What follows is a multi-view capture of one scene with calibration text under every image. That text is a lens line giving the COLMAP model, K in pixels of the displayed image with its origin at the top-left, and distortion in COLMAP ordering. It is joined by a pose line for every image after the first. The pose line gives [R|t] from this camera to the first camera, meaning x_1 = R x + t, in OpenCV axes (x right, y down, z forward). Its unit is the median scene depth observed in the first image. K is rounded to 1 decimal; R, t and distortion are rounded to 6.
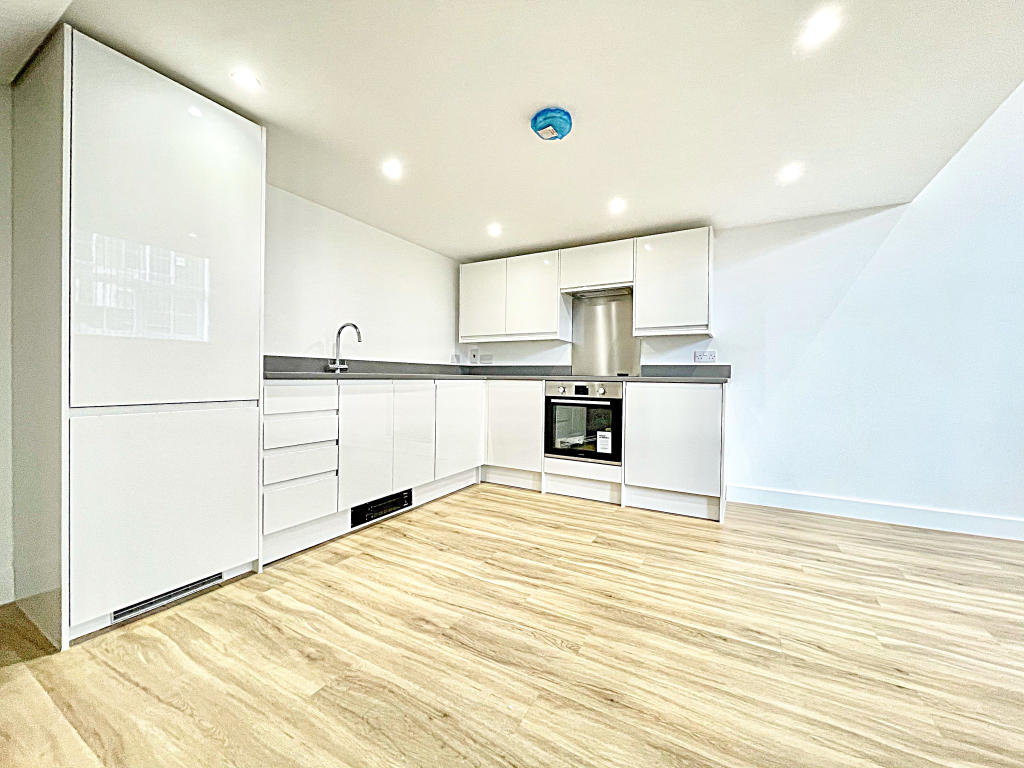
lens RADIAL K [[411.4, 0, 508.7], [0, 411.4, 380.1], [0, 0, 1]] dist [-0.004039, -0.000004]
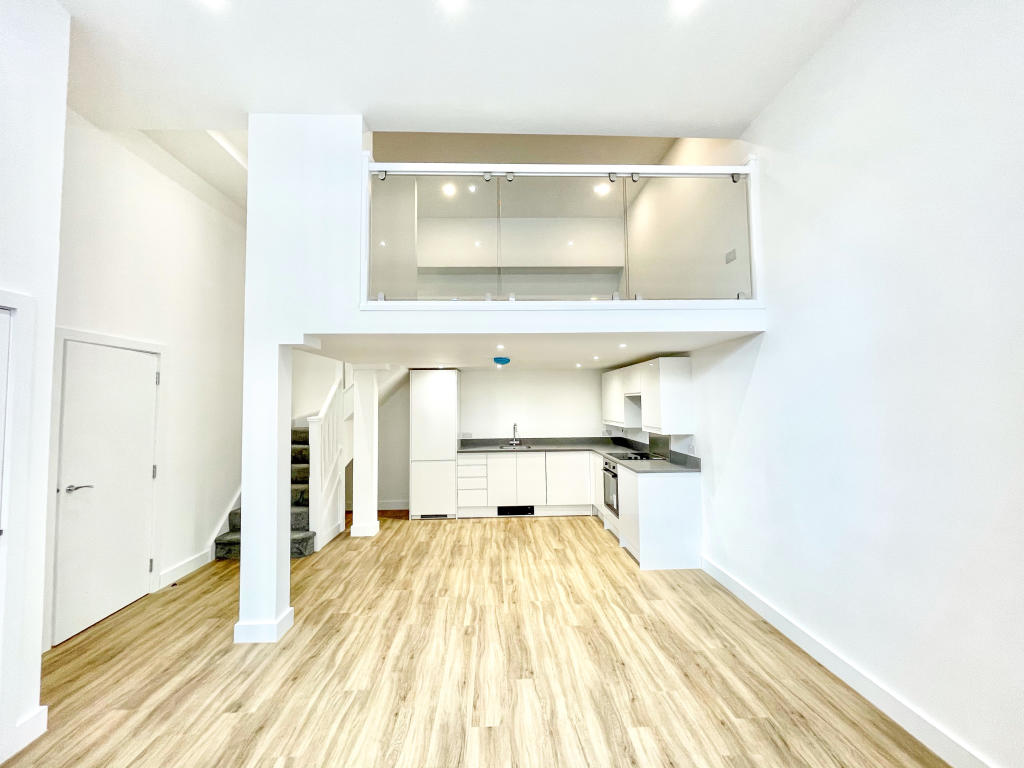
lens RADIAL K [[411.4, 0, 508.7], [0, 411.4, 380.1], [0, 0, 1]] dist [-0.004039, -0.000004]
pose [[0.525755, -0.064357, -0.848198, 1.518735], [0.010764, 0.997557, -0.069018, -0.224267], [0.850568, 0.027156, 0.525164, -0.181637]]
